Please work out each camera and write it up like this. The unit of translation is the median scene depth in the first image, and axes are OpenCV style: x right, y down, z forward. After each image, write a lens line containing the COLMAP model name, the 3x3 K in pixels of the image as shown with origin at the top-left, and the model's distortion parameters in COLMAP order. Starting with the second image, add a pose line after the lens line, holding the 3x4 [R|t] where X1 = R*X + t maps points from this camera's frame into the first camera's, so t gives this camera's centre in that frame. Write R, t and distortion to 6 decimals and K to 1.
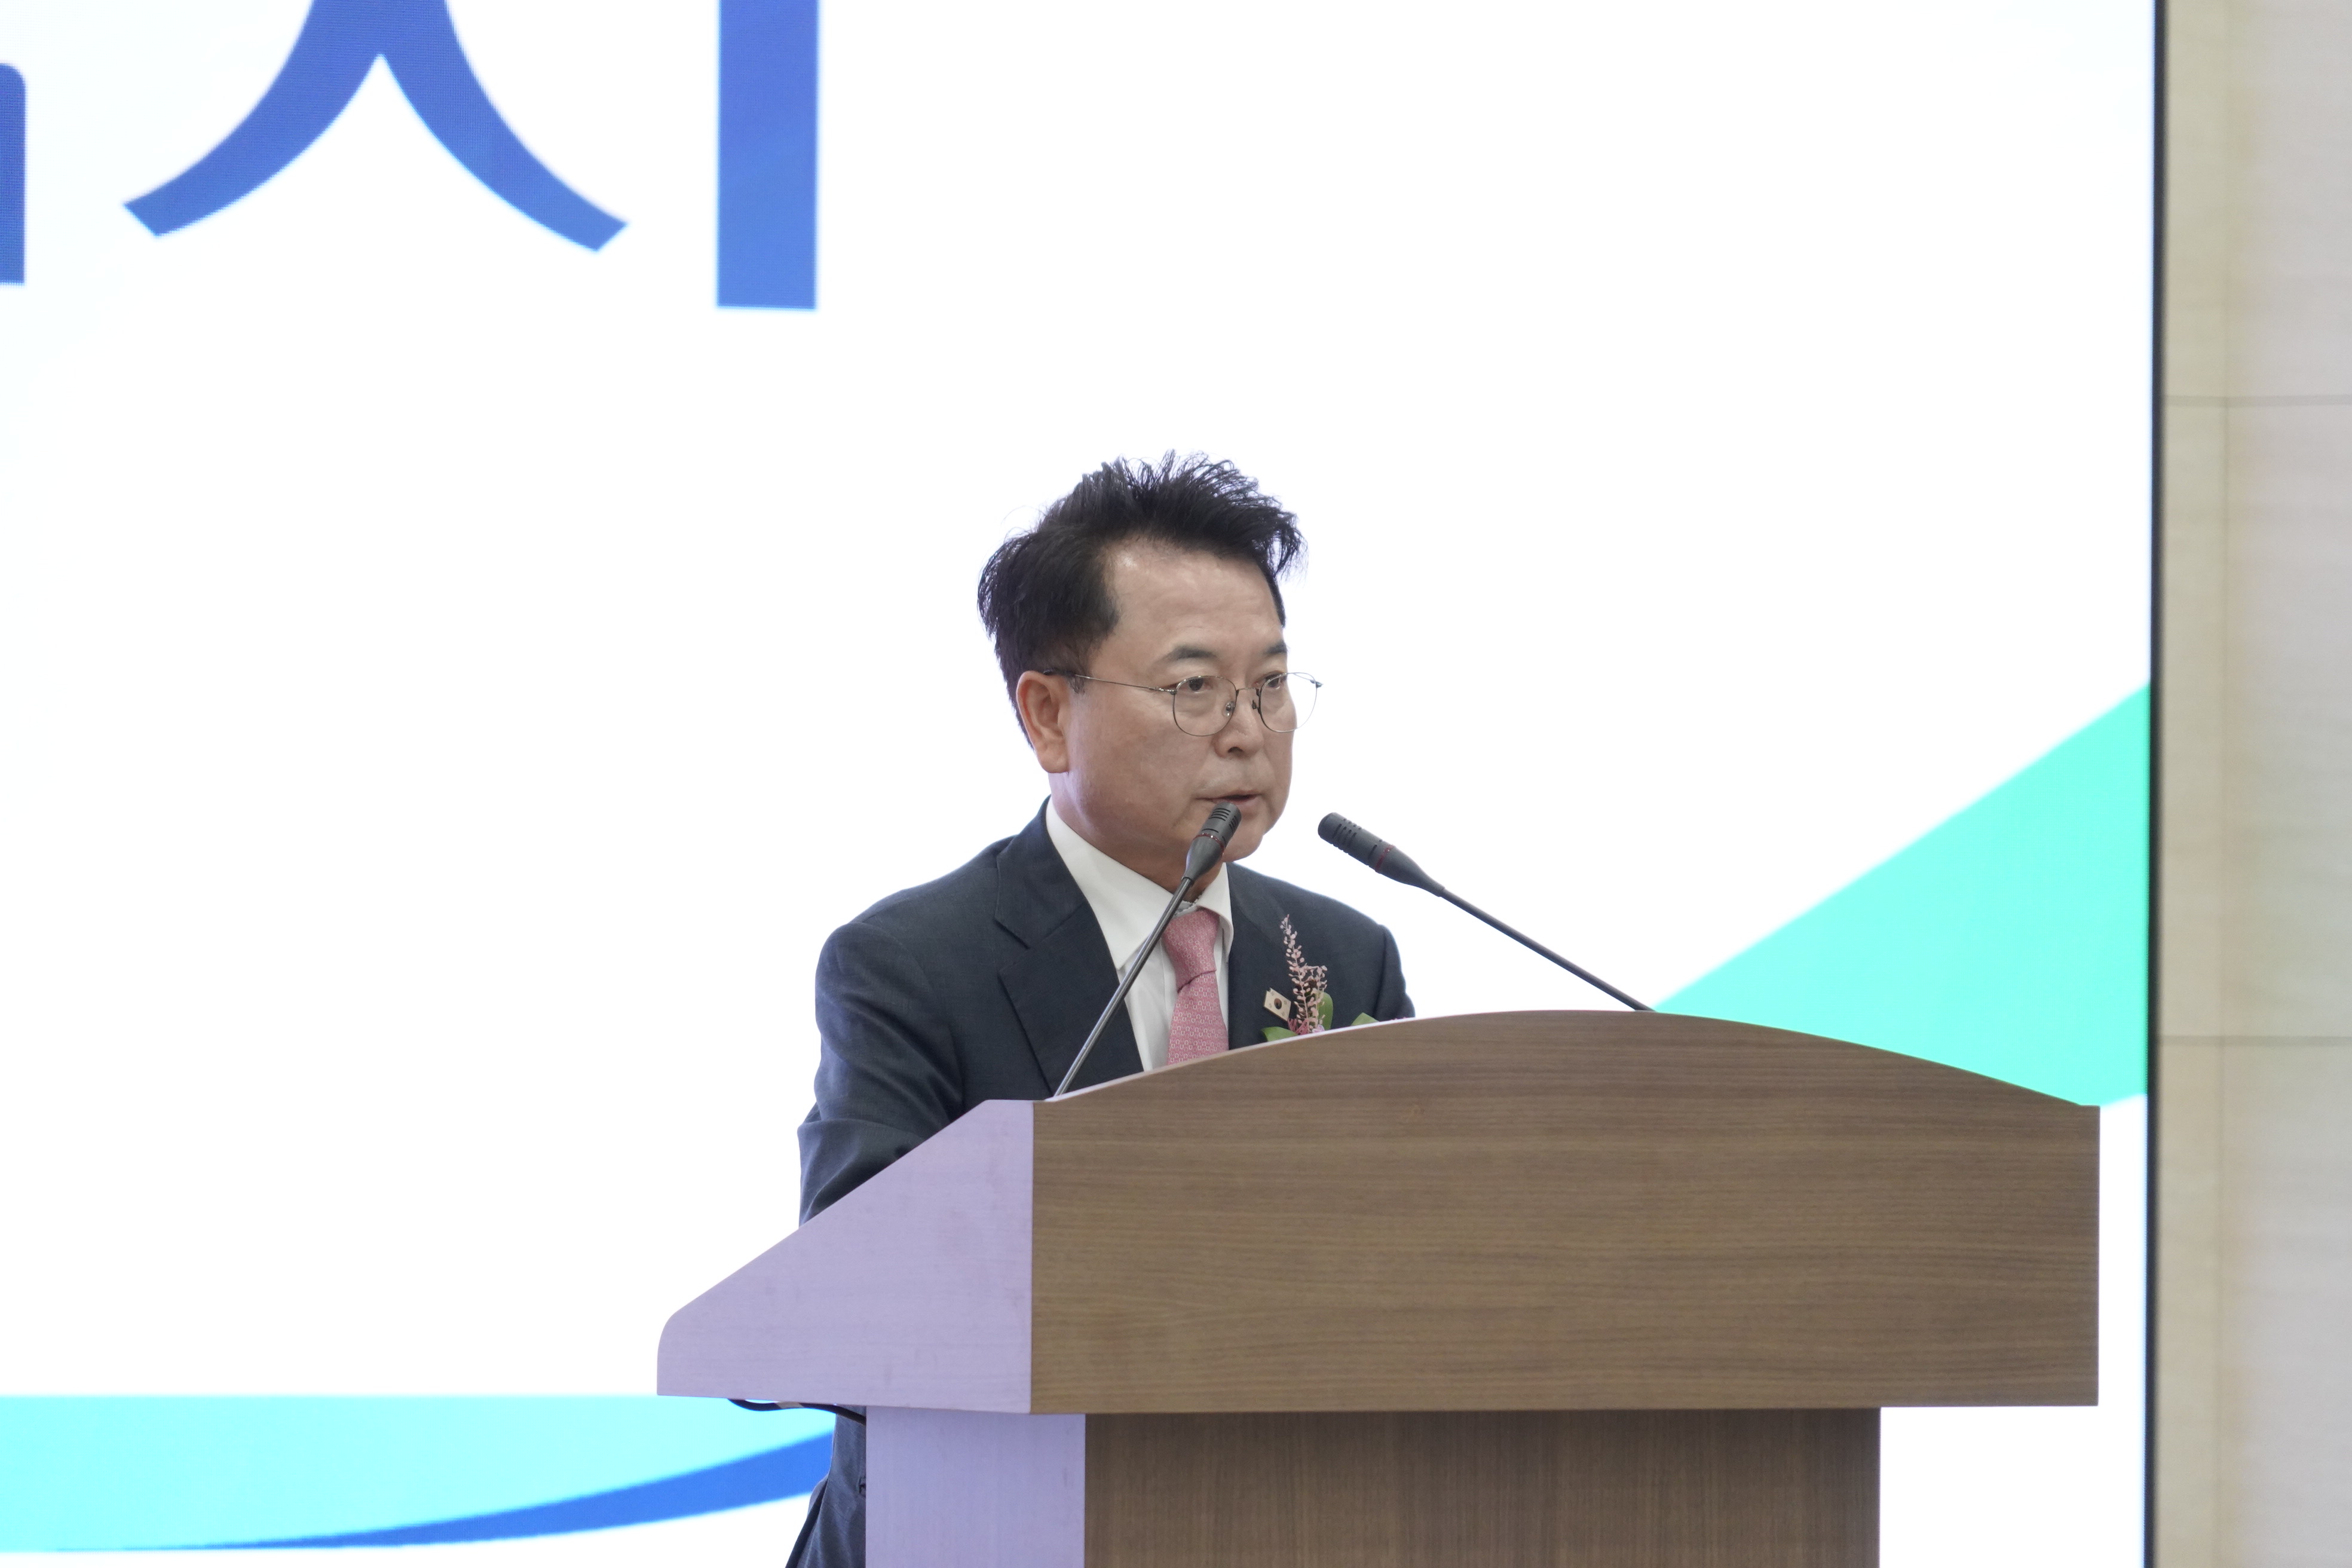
lens RADIAL K [[15807.7, 0, 1176.2], [0, 15807.7, 785.5], [0, 0, 1]] dist [-0.136853, 0.000000]
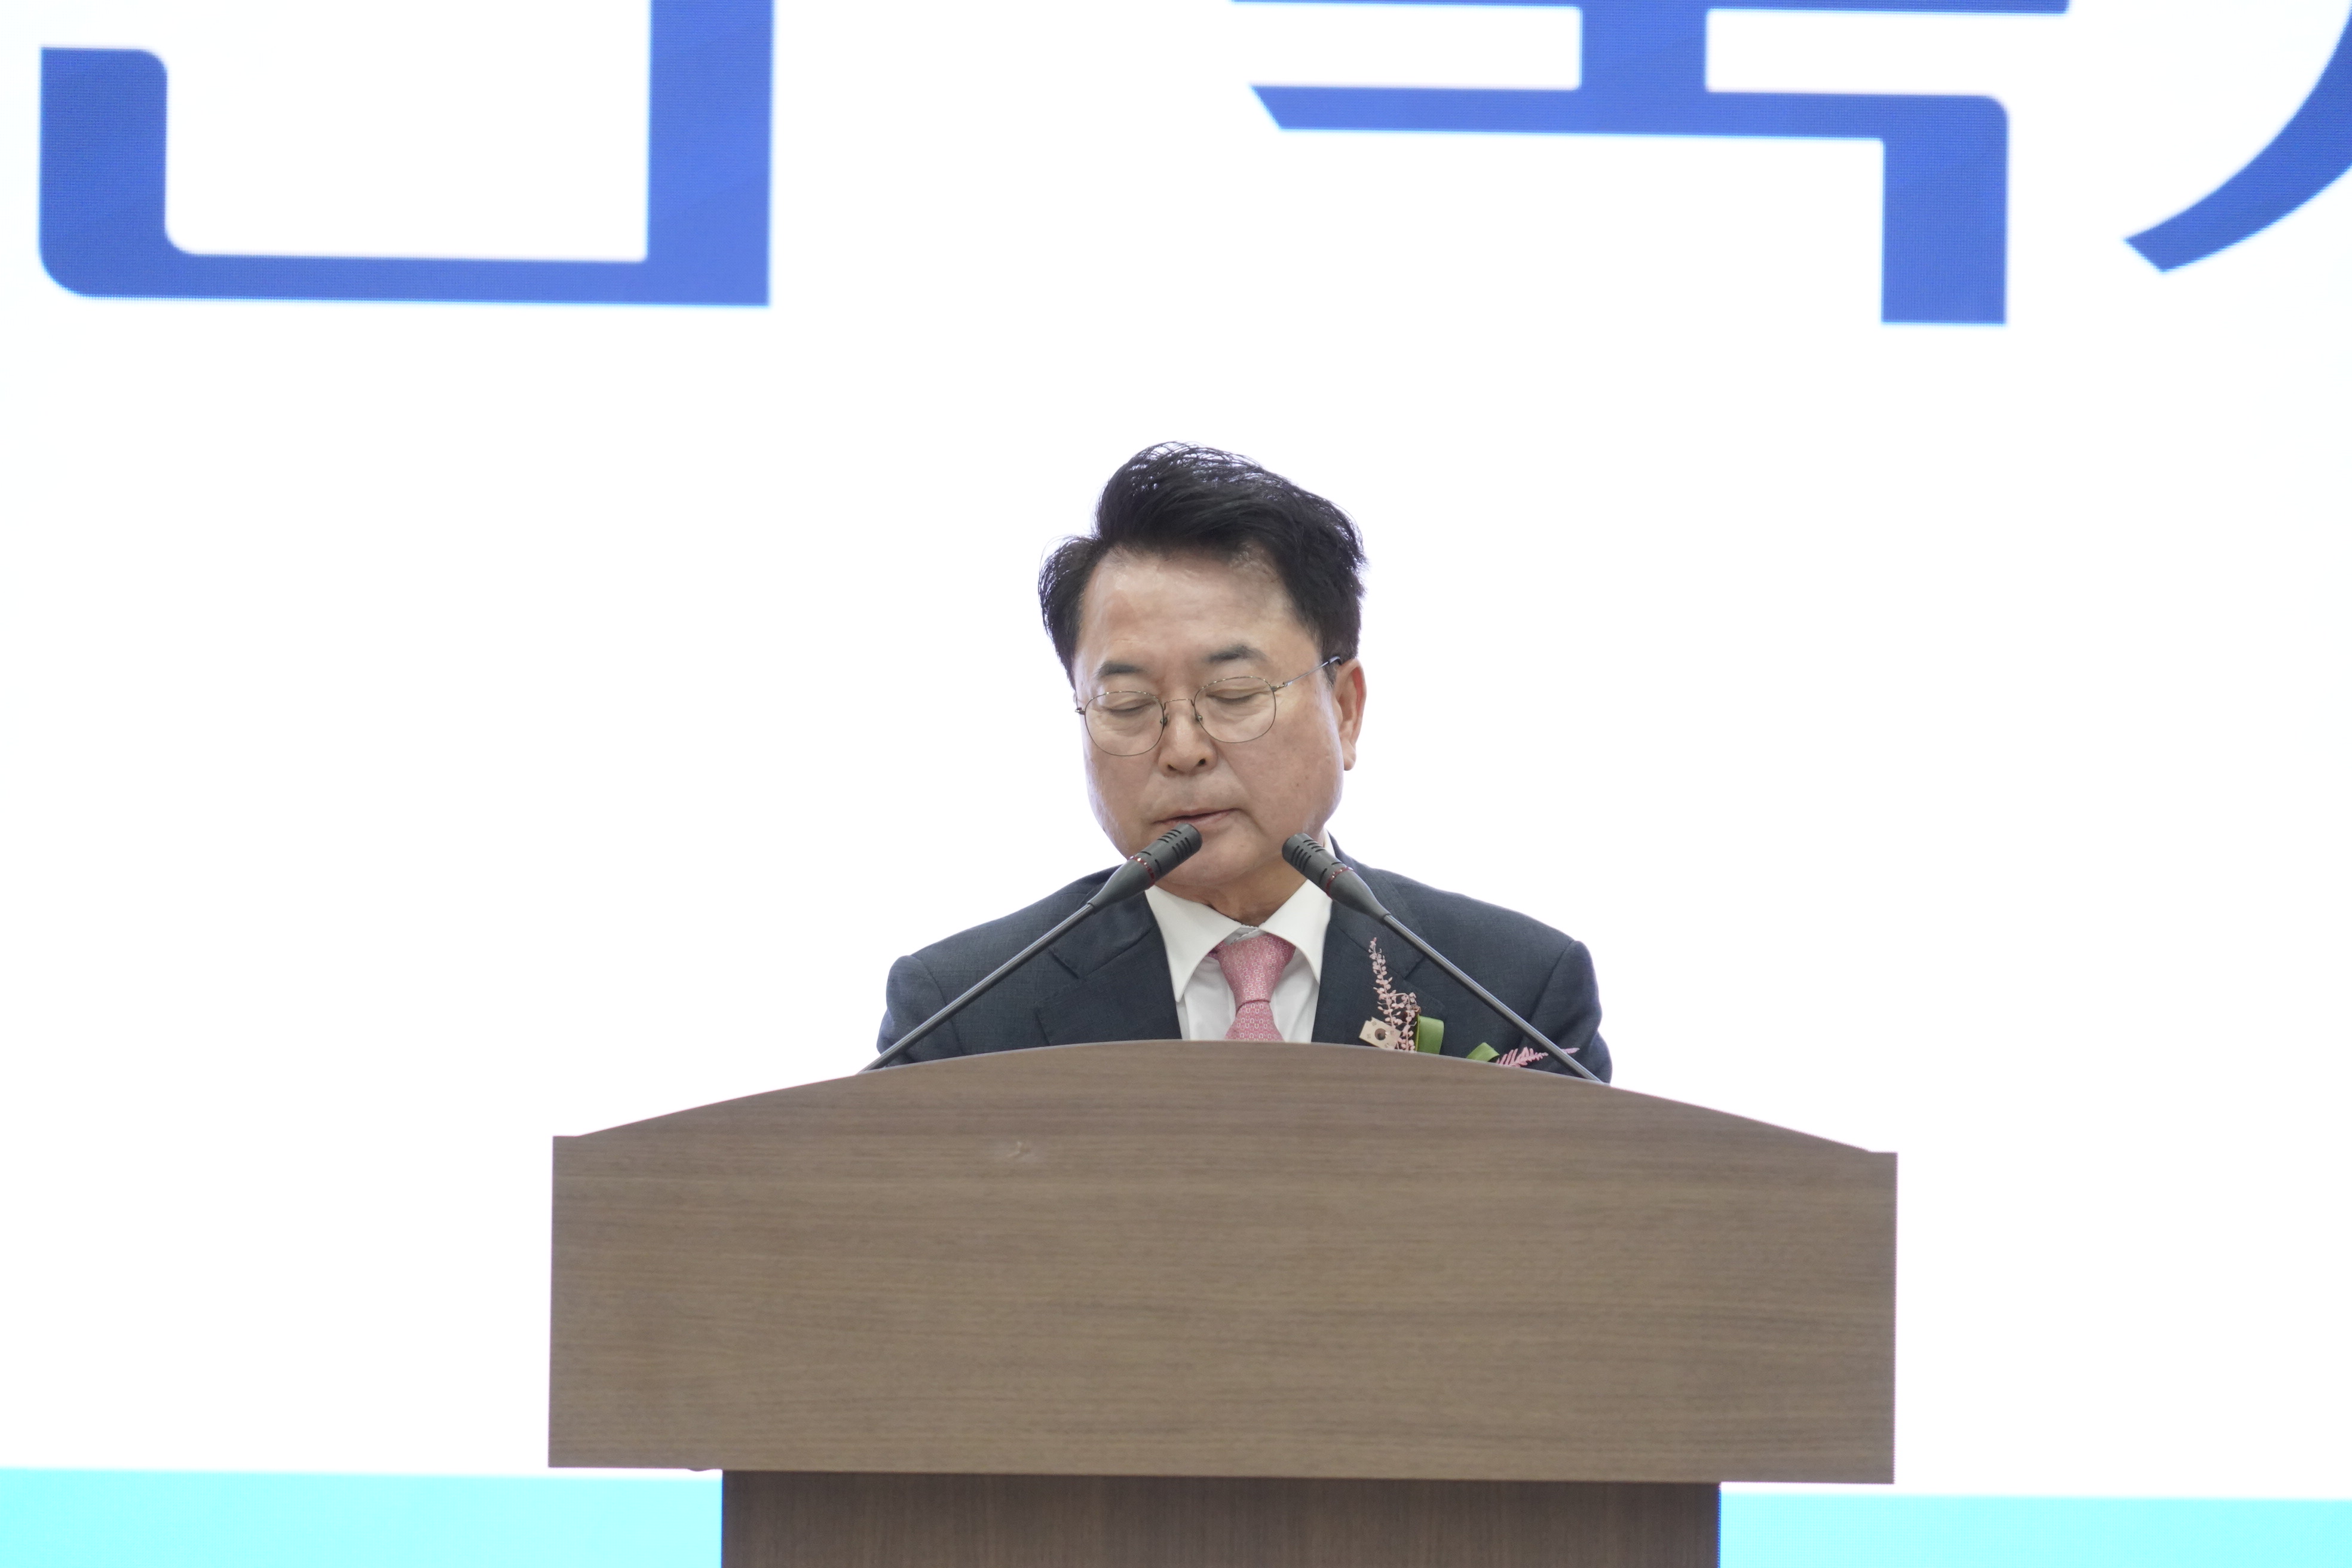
lens RADIAL K [[15807.7, 0, 1174.8], [0, 15807.7, 784.6], [0, 0, 1]] dist [-0.136853, 0.000000]
pose [[0.876451, -0.006643, -0.481446, 0.462176], [0.000778, 0.999923, -0.012379, 0.010535], [0.481491, 0.010475, 0.876388, 0.189594]]
